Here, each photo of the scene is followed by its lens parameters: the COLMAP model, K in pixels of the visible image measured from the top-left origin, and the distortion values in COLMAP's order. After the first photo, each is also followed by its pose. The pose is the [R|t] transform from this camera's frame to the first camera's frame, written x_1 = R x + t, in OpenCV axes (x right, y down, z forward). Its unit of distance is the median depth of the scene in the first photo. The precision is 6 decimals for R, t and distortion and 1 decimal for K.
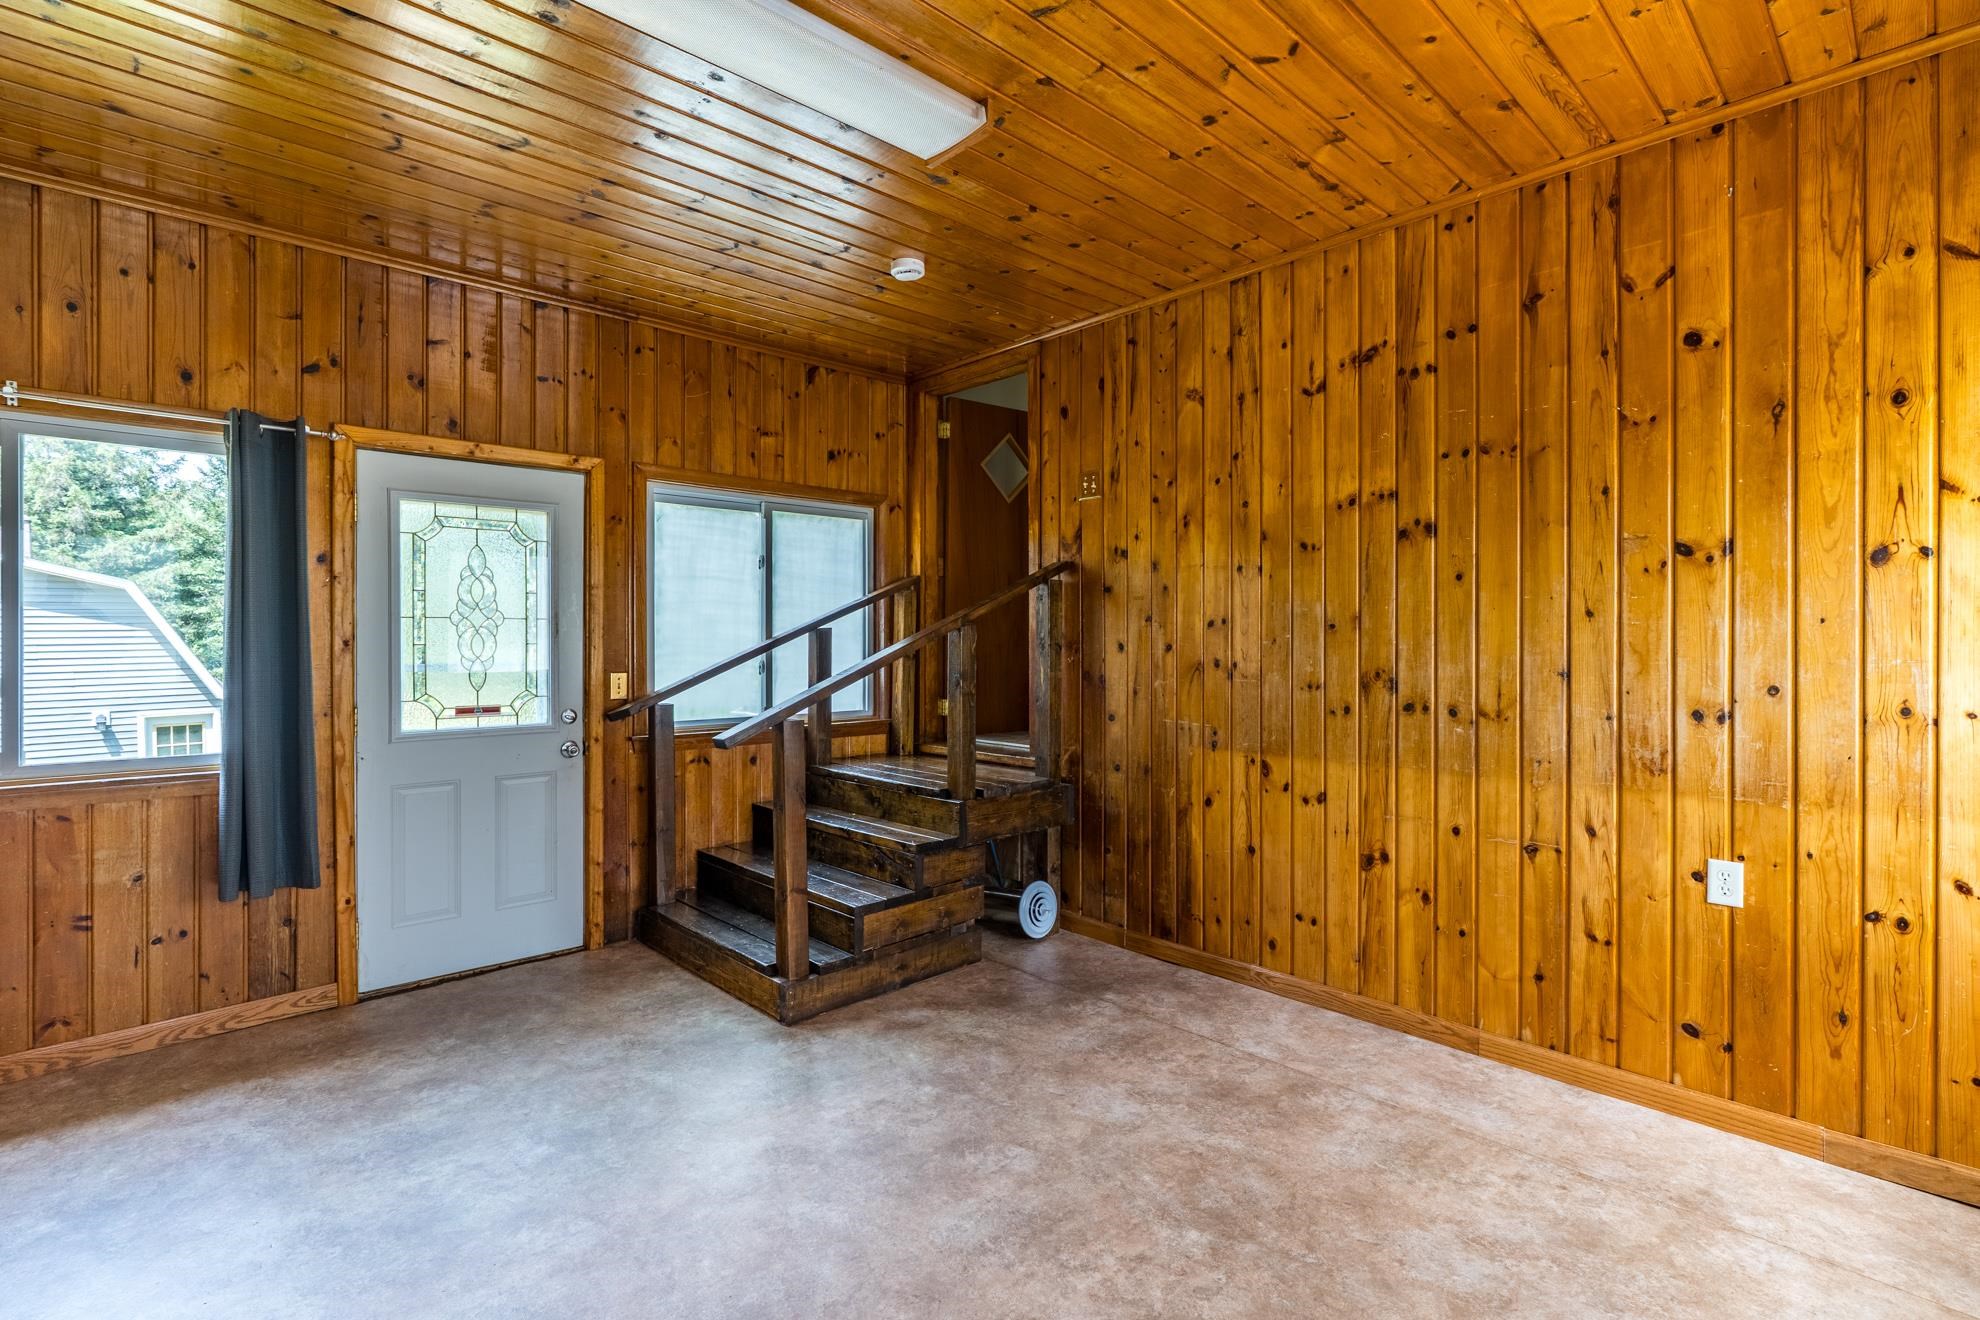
lens RADIAL K [[899.2, 0, 984.8], [0, 899.2, 651.0], [0, 0, 1]] dist [-0.010560, 0.001690]
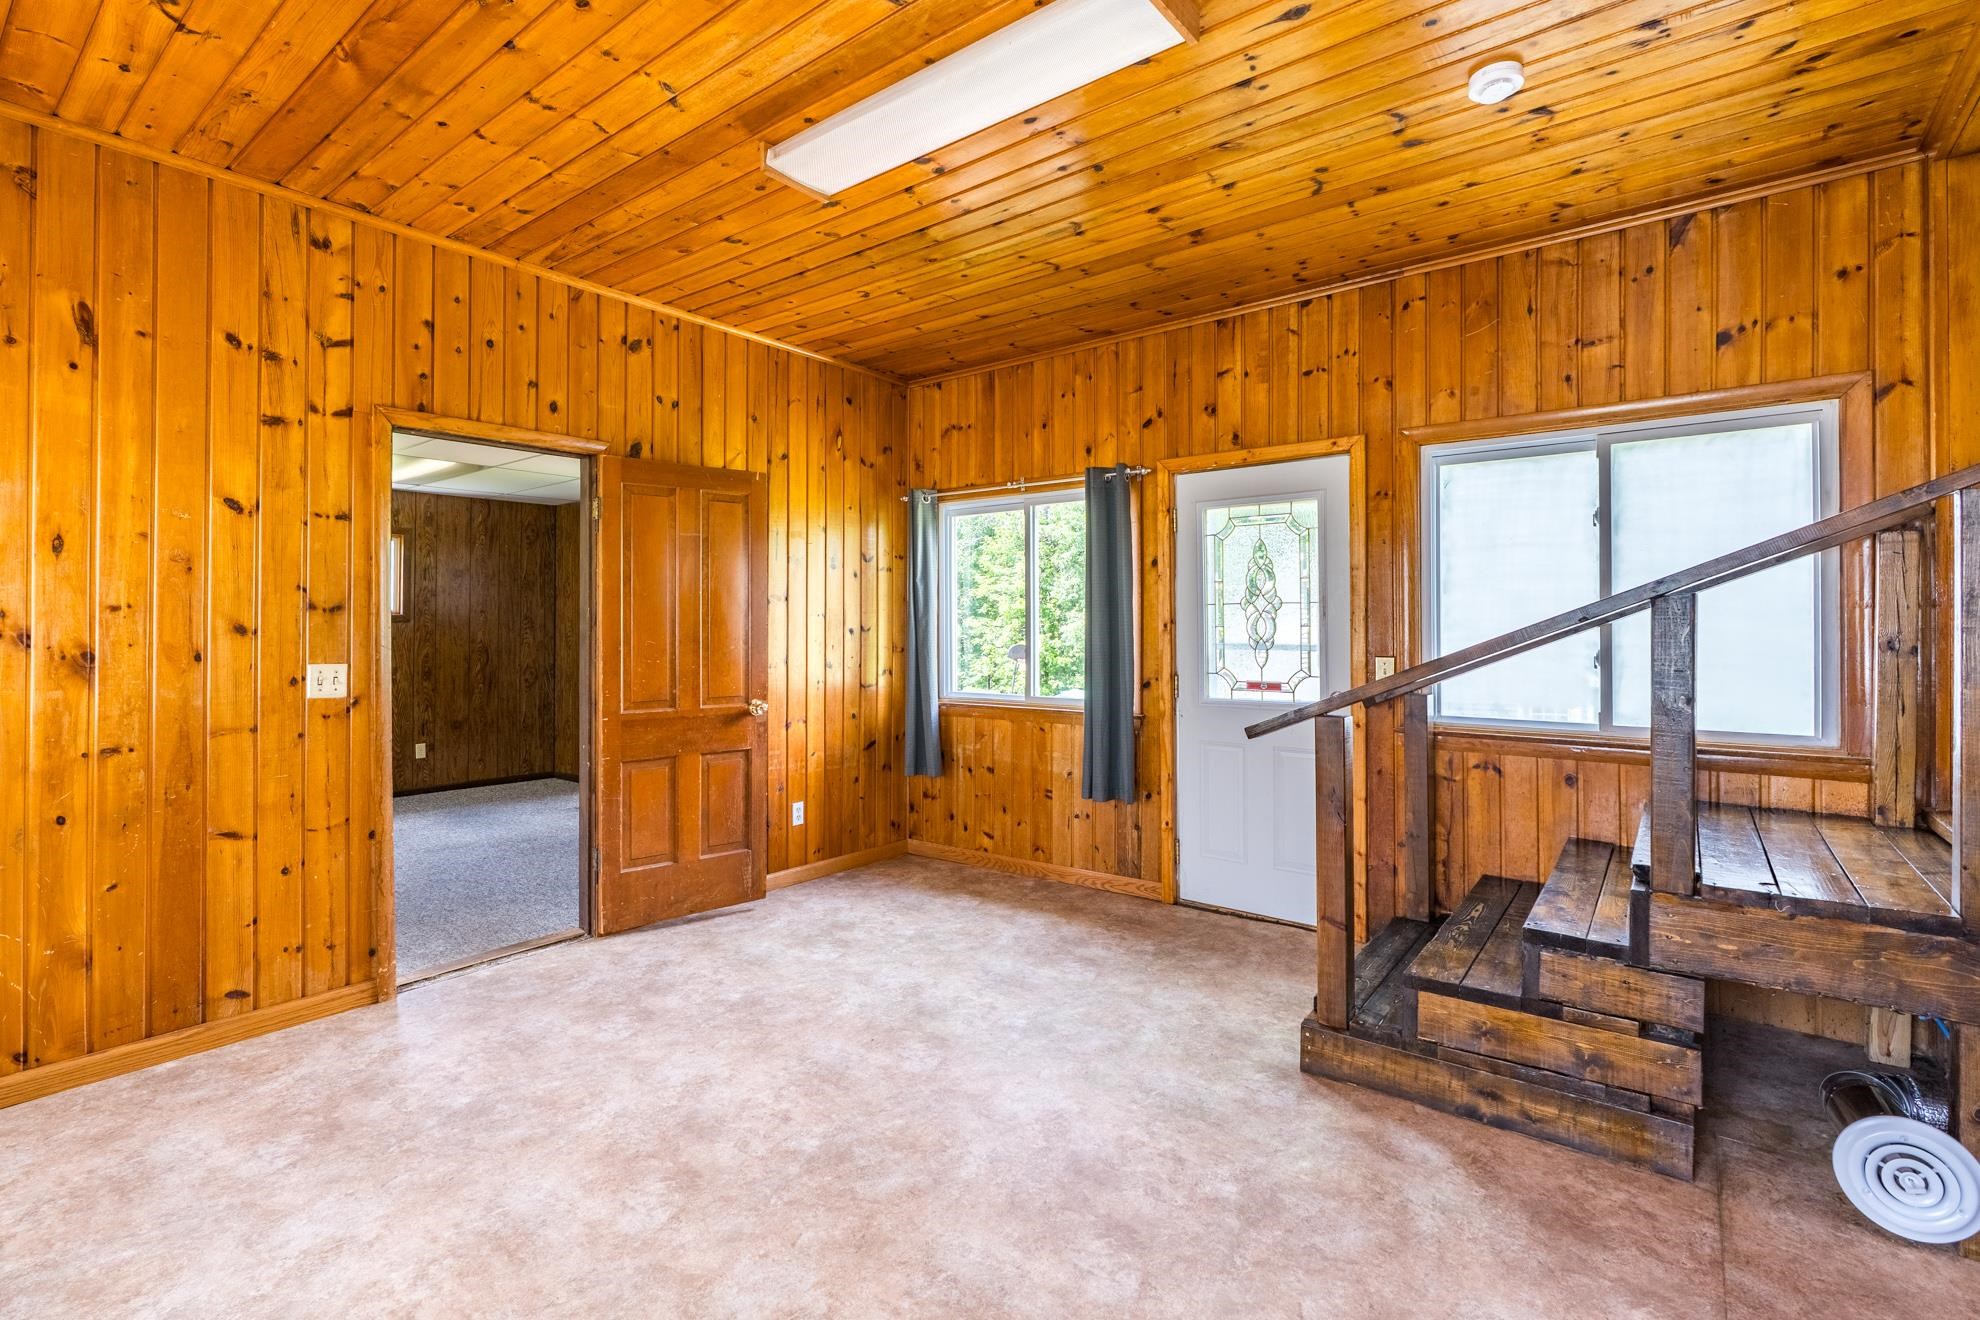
lens RADIAL K [[899.2, 0, 972.3], [0, 899.2, 619.6], [0, 0, 1]] dist [-0.010560, 0.001690]
pose [[0.163526, -0.005661, -0.986523, 0.502244], [-0.008860, 0.999935, -0.007206, -0.004995], [0.986499, 0.009919, 0.163465, 0.471035]]
